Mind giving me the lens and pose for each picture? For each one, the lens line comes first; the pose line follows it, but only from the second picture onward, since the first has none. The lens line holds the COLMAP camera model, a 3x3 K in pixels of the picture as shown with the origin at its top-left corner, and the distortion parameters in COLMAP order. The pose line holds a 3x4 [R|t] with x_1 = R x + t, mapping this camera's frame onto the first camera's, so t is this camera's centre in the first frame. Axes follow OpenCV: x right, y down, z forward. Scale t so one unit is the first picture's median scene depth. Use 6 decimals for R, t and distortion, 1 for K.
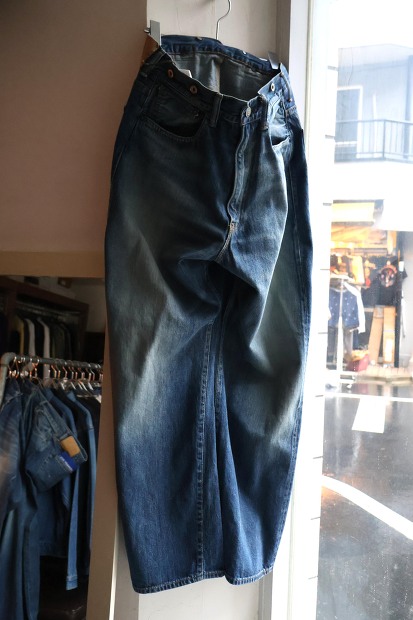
lens RADIAL K [[552.2, 0, 204.4], [0, 552.2, 307.9], [0, 0, 1]] dist [0.005943, -0.014344]
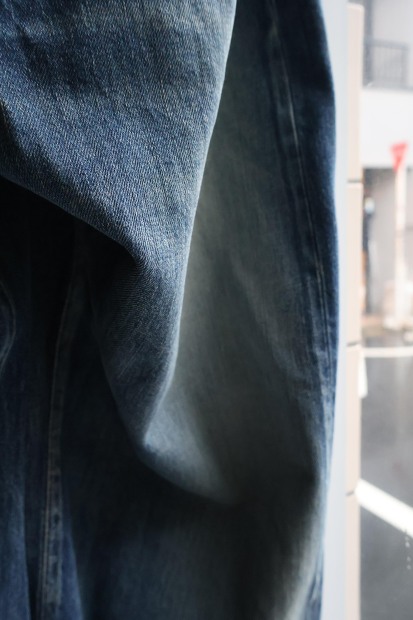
lens RADIAL K [[552.2, 0, 205.8], [0, 552.2, 309.1], [0, 0, 1]] dist [0.005943, -0.014344]
pose [[0.994899, -0.072954, 0.069665, 0.098641], [0.066583, 0.993735, 0.089766, -0.025282], [-0.075777, -0.084670, 0.993523, 0.704935]]
